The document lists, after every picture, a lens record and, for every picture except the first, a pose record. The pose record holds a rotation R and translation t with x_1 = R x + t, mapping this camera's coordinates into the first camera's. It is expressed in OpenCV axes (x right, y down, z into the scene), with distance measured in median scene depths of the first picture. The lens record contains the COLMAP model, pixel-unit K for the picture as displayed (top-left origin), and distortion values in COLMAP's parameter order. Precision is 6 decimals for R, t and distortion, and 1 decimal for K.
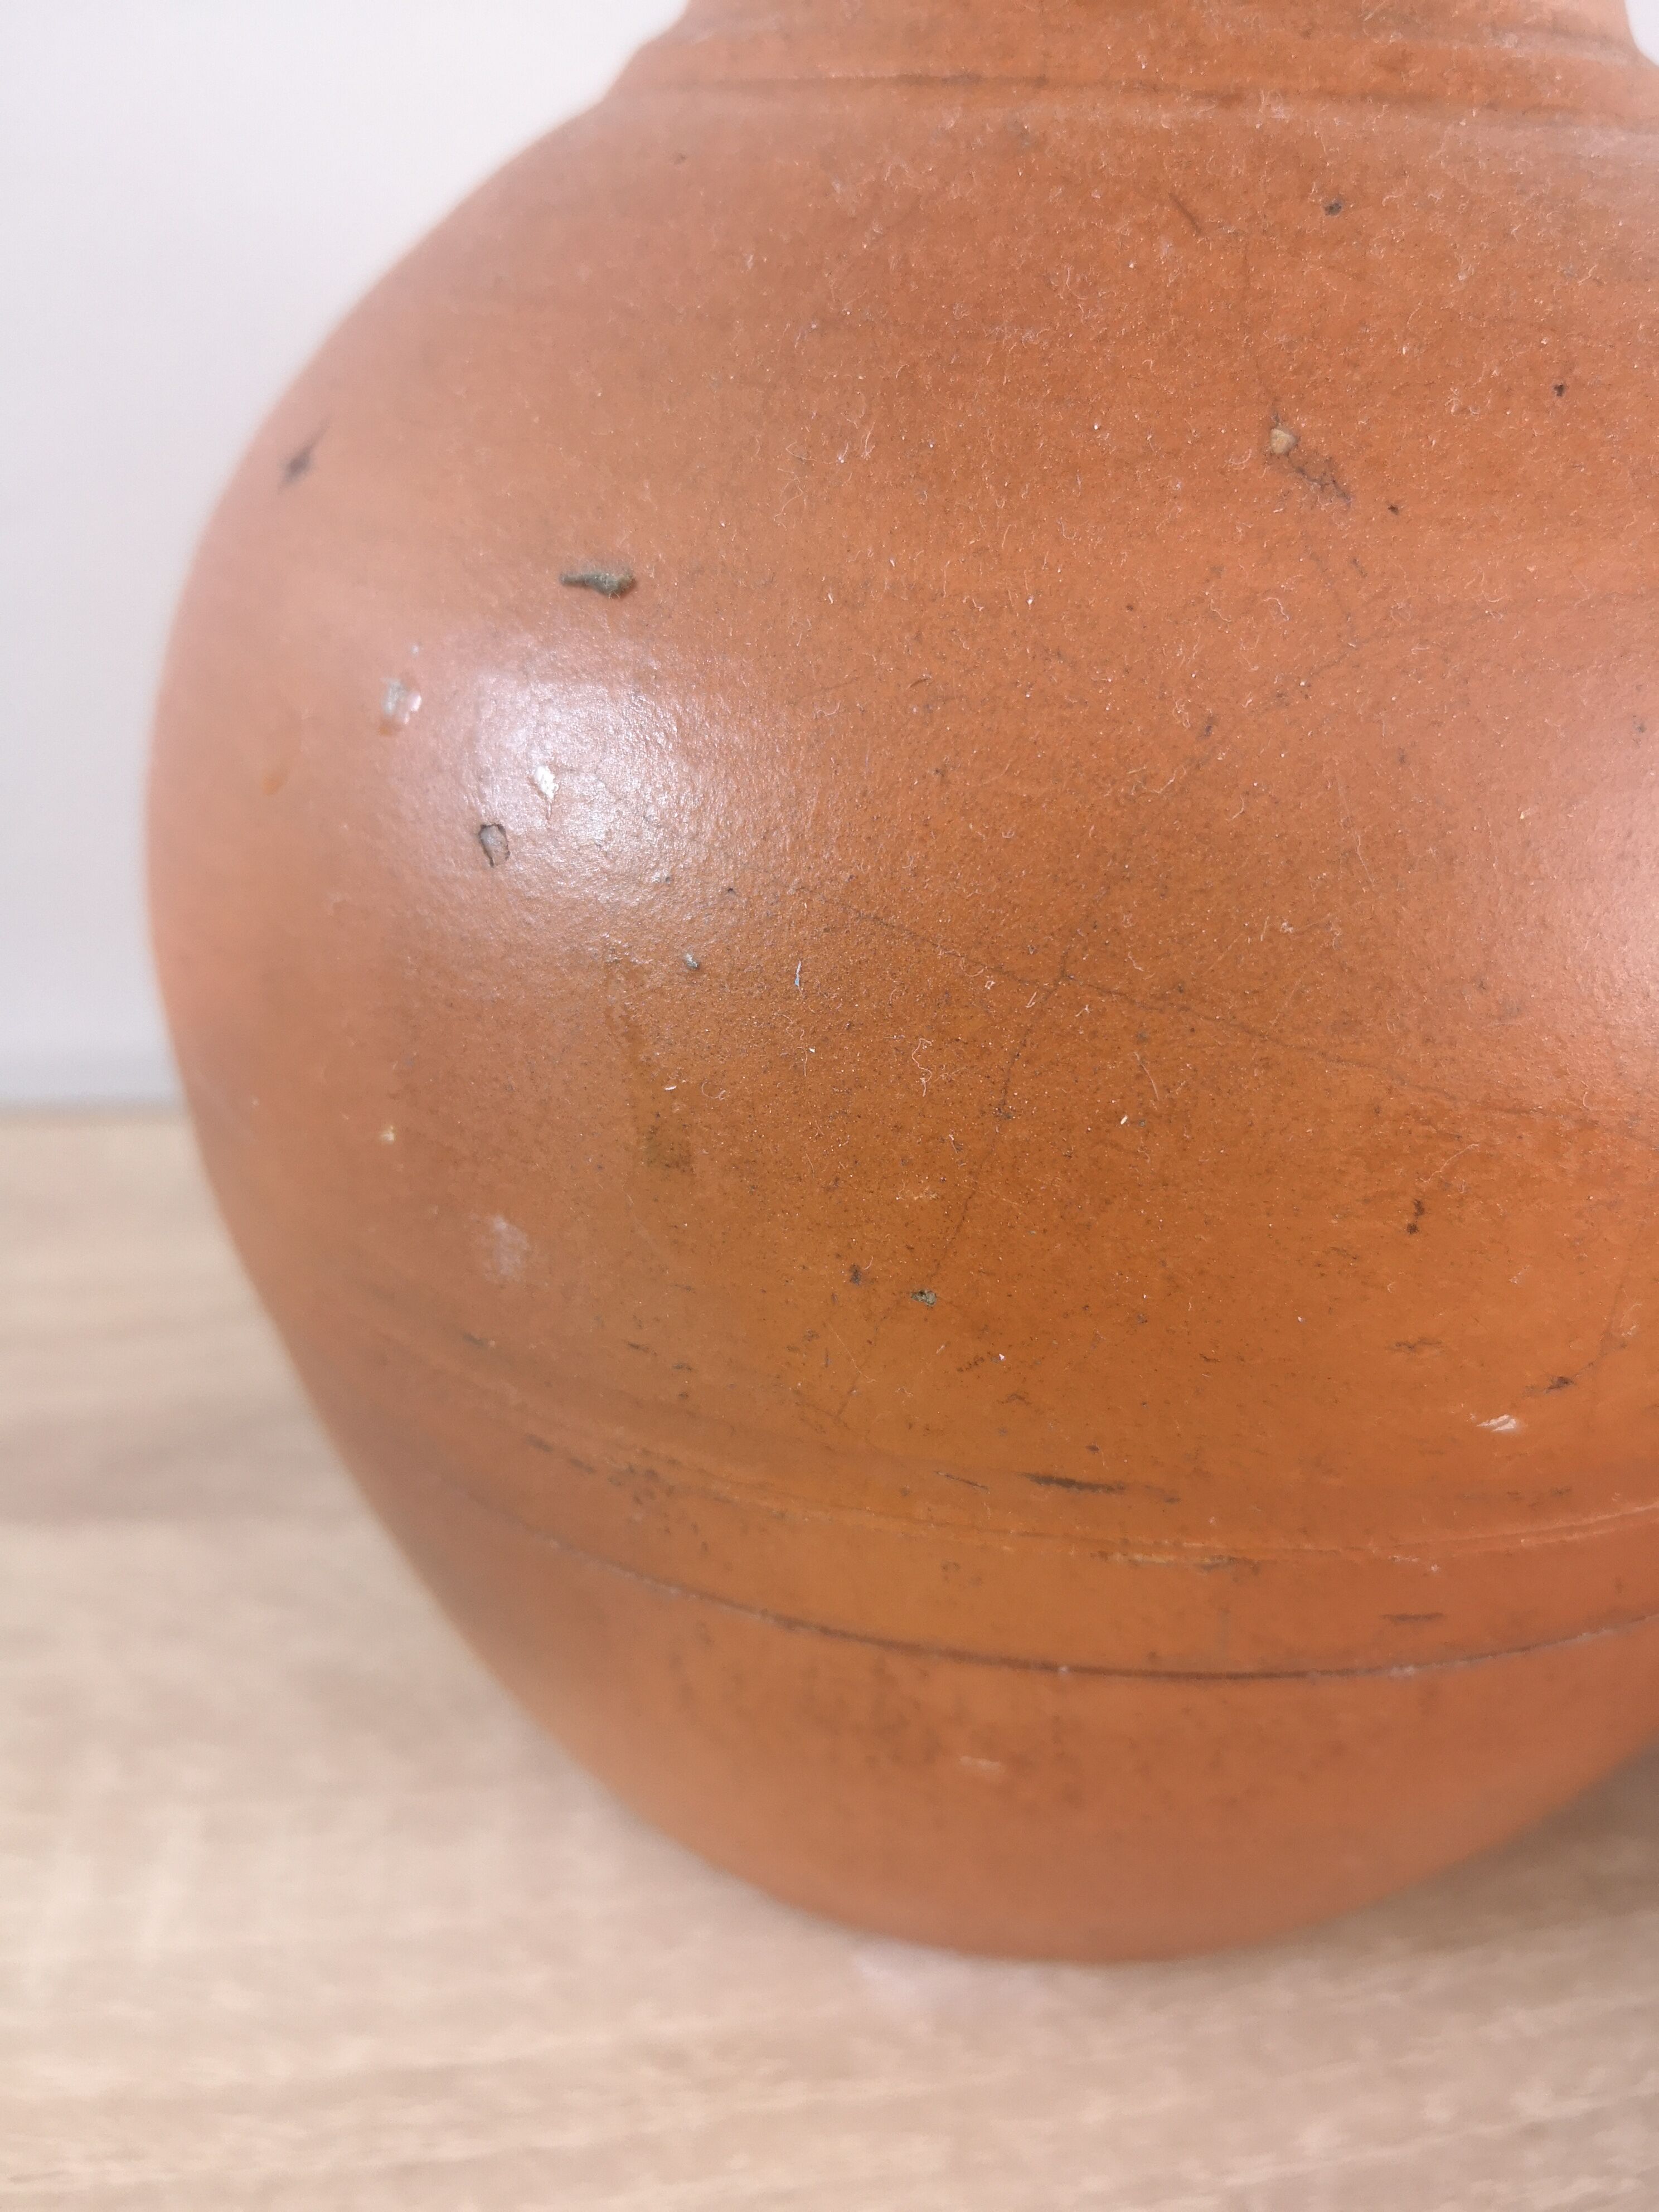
lens RADIAL K [[1914.2, 0, 829.5], [0, 1914.2, 1106.0], [0, 0, 1]] dist [0.034221, -0.137821]
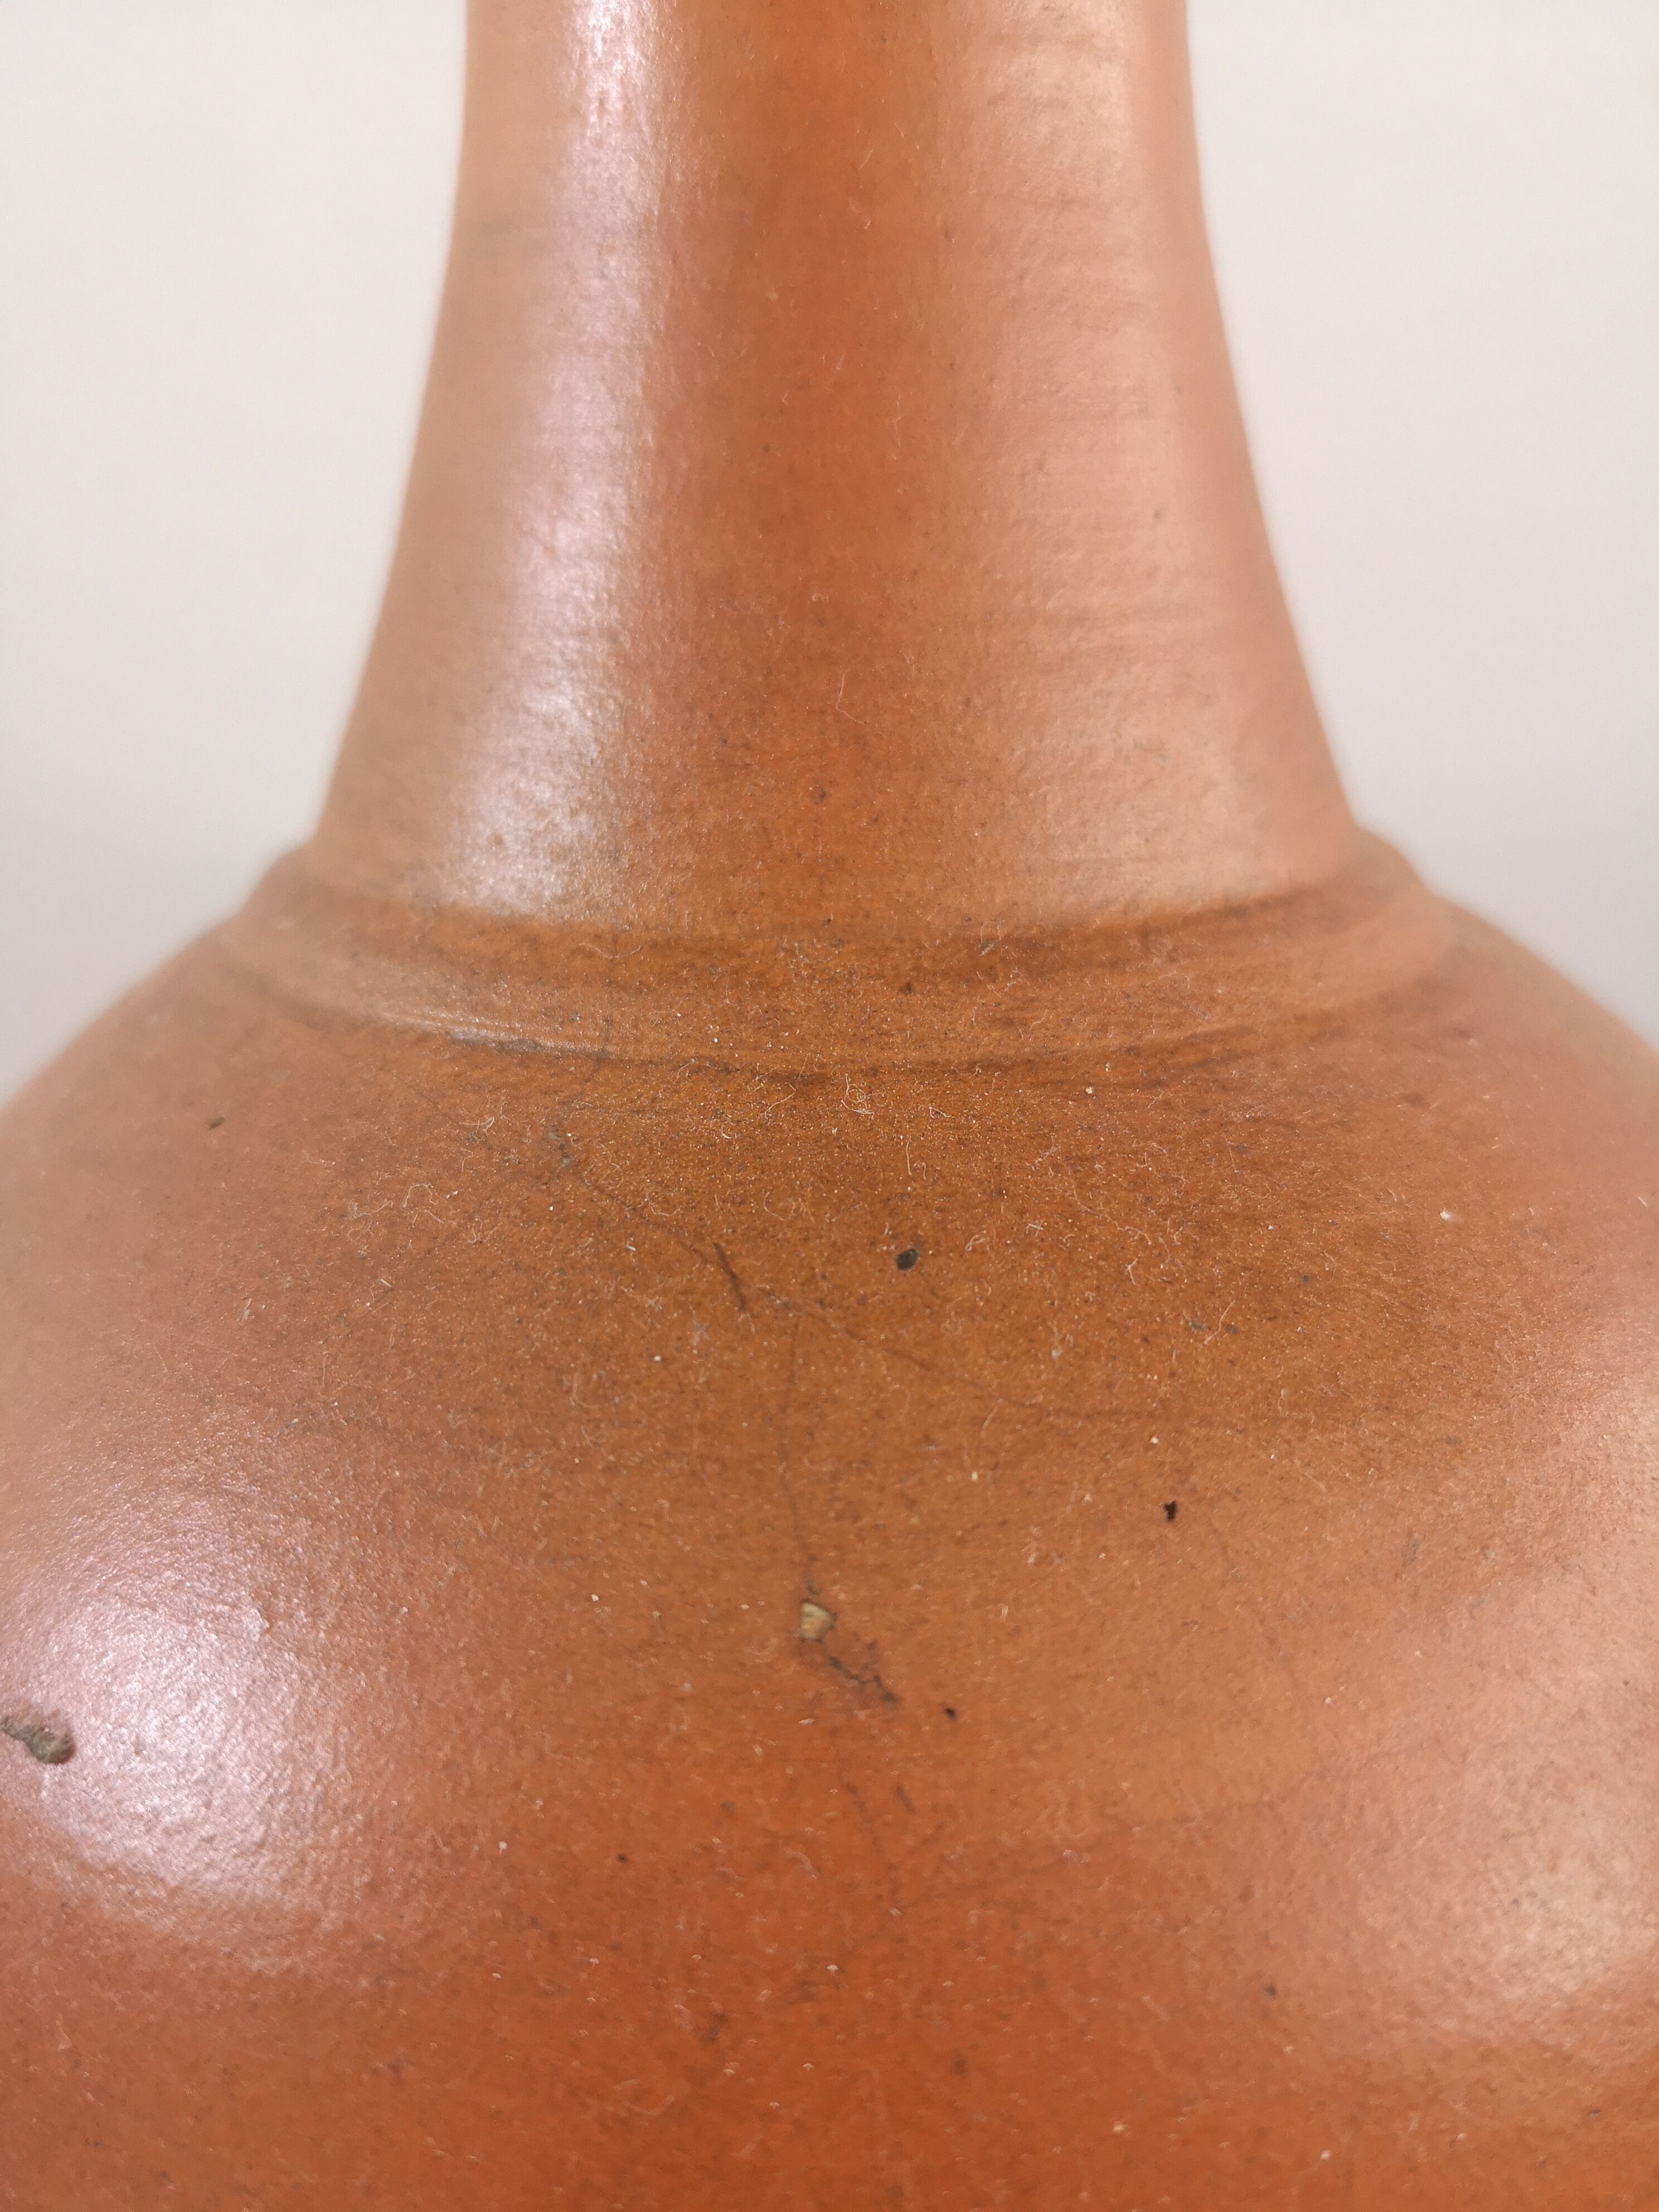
lens RADIAL K [[1914.2, 0, 829.5], [0, 1914.2, 1106.0], [0, 0, 1]] dist [0.034221, -0.137821]
pose [[0.999245, -0.032813, -0.020789, 0.263132], [0.029944, 0.991599, -0.125834, -0.455874], [0.024743, 0.125117, 0.991833, 0.160662]]
